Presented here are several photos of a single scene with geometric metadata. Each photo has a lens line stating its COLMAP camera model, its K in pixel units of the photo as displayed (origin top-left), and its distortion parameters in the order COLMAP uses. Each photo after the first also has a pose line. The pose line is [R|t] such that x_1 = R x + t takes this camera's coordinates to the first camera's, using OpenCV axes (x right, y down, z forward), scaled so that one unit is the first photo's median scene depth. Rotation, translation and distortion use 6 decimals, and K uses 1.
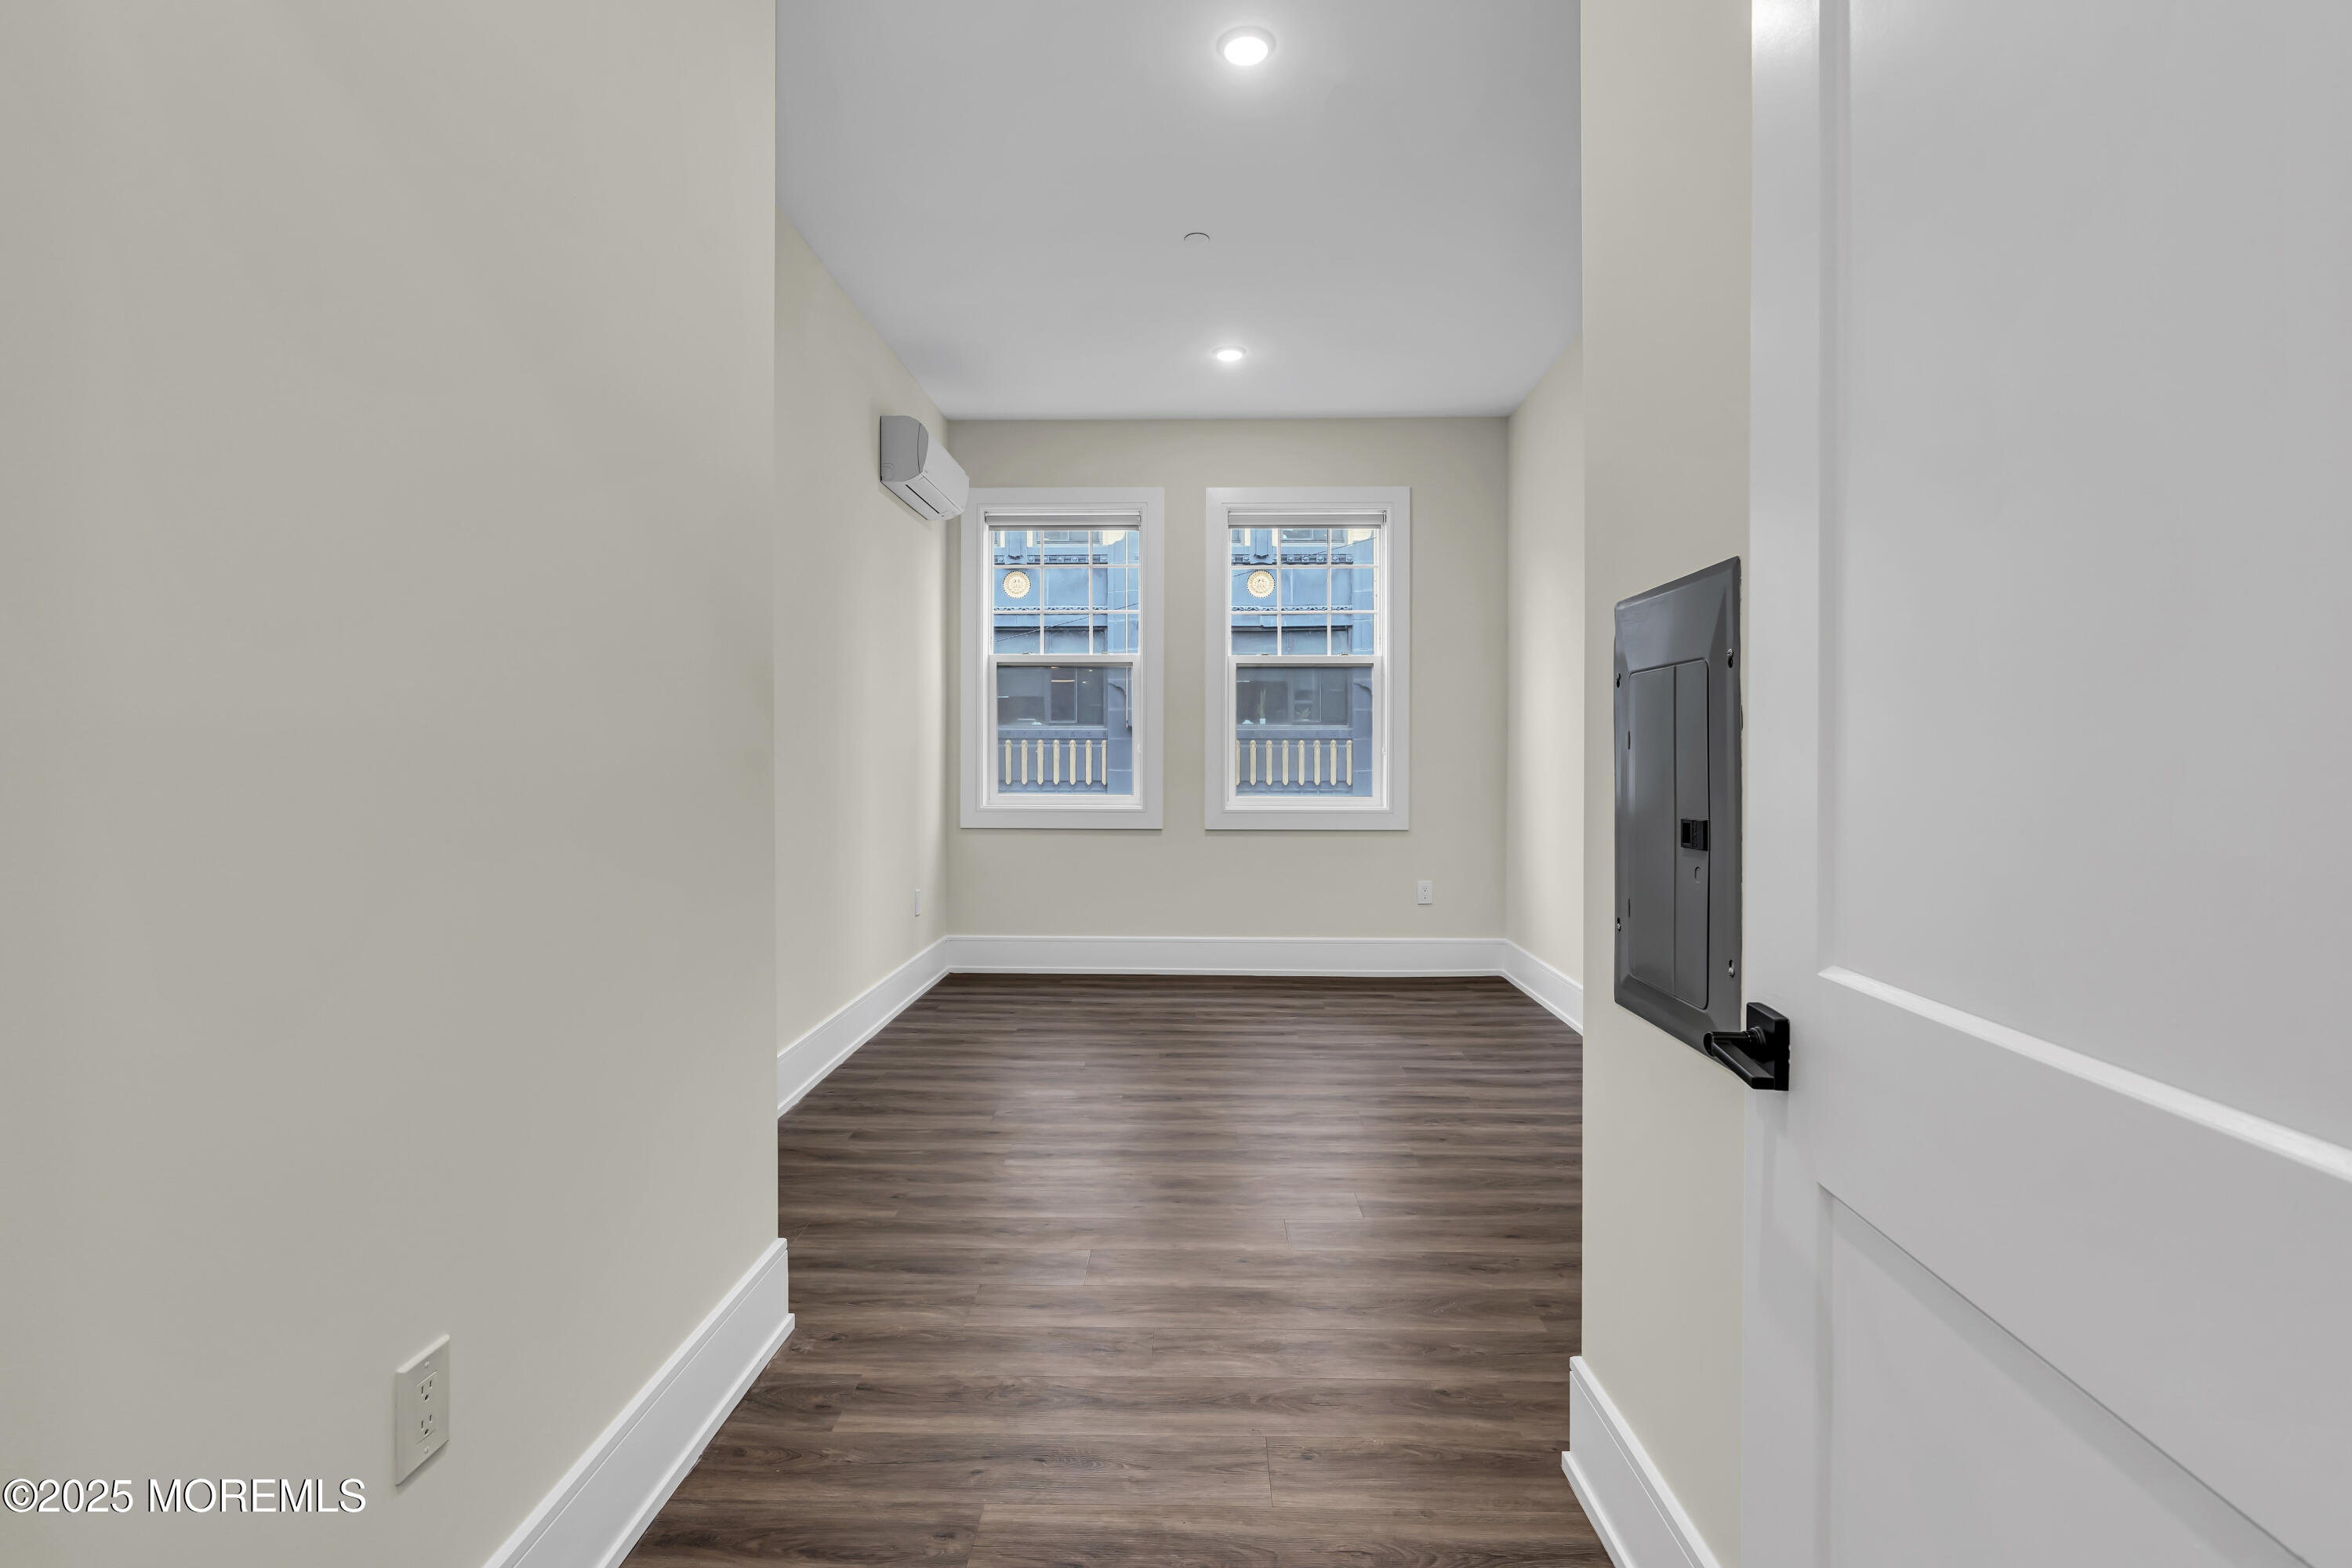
lens RADIAL K [[1081.2, 0, 1188.3], [0, 1081.2, 765.1], [0, 0, 1]] dist [-0.010025, 0.003388]
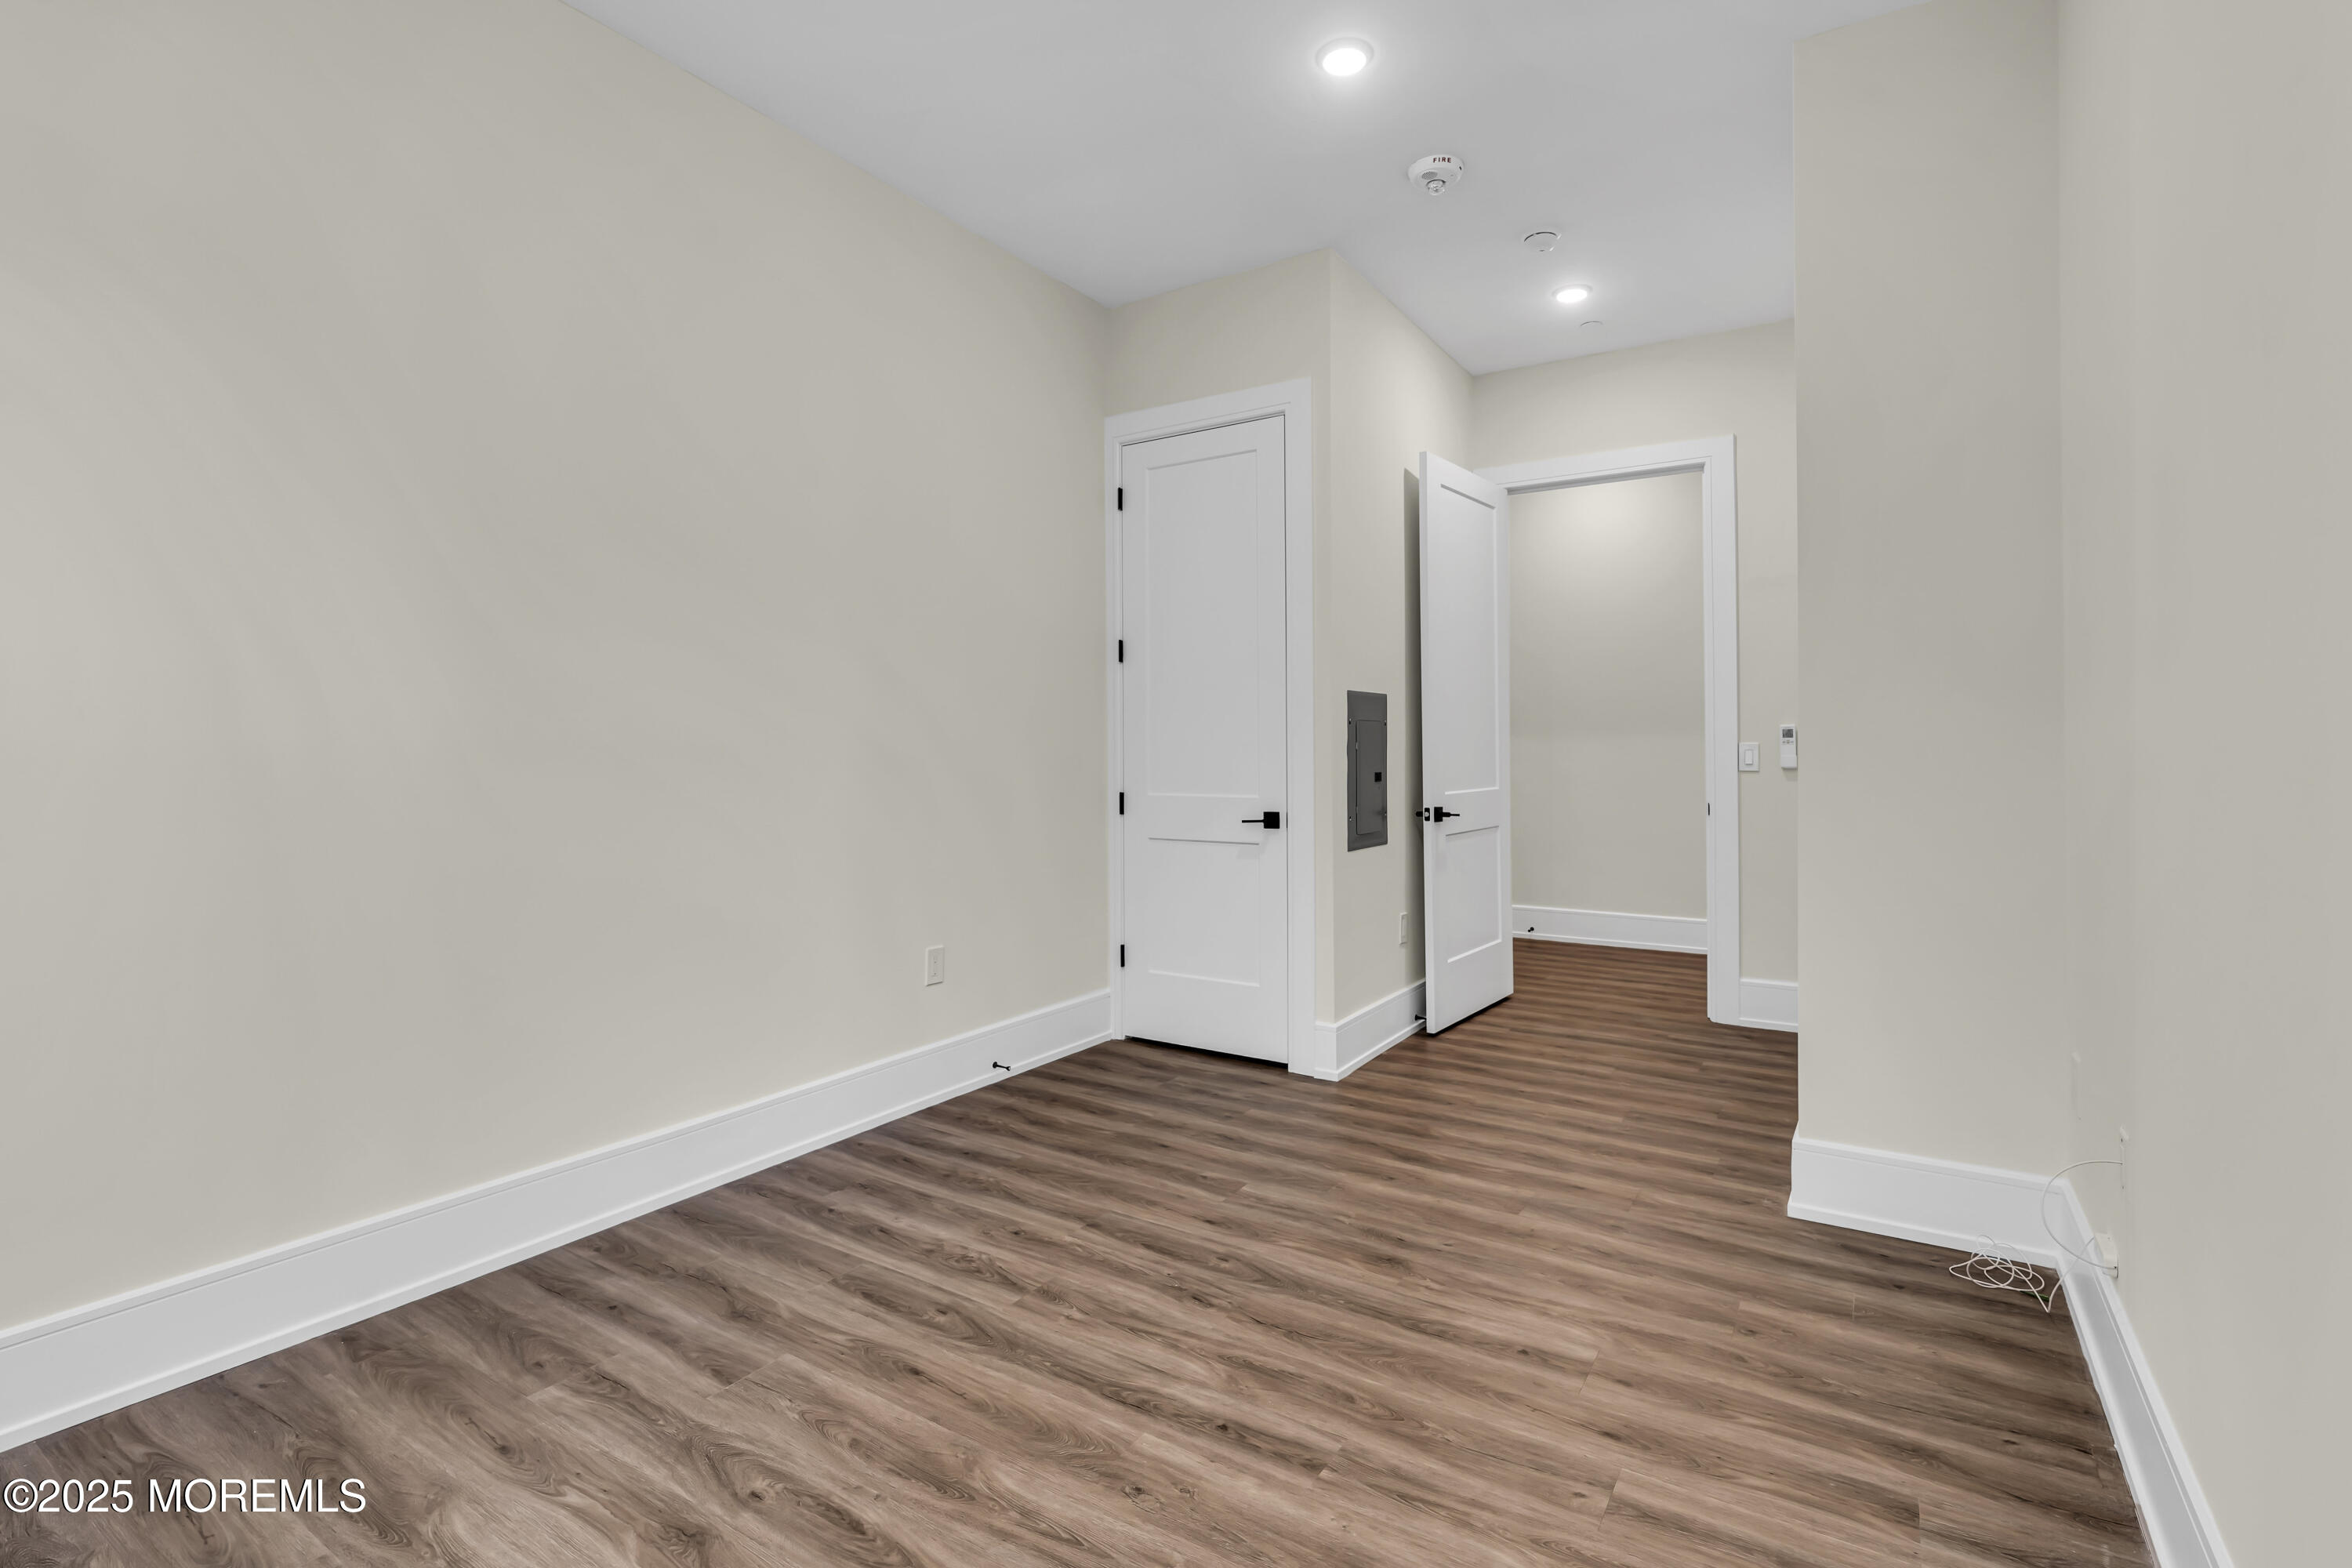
lens RADIAL K [[1081.2, 0, 1181.8], [0, 1081.2, 776.4], [0, 0, 1]] dist [-0.010025, 0.003388]
pose [[-0.844946, -0.009984, 0.534758, -0.331718], [0.005500, 0.999611, 0.027353, -0.012383], [-0.534823, 0.026053, -0.844563, 1.830233]]
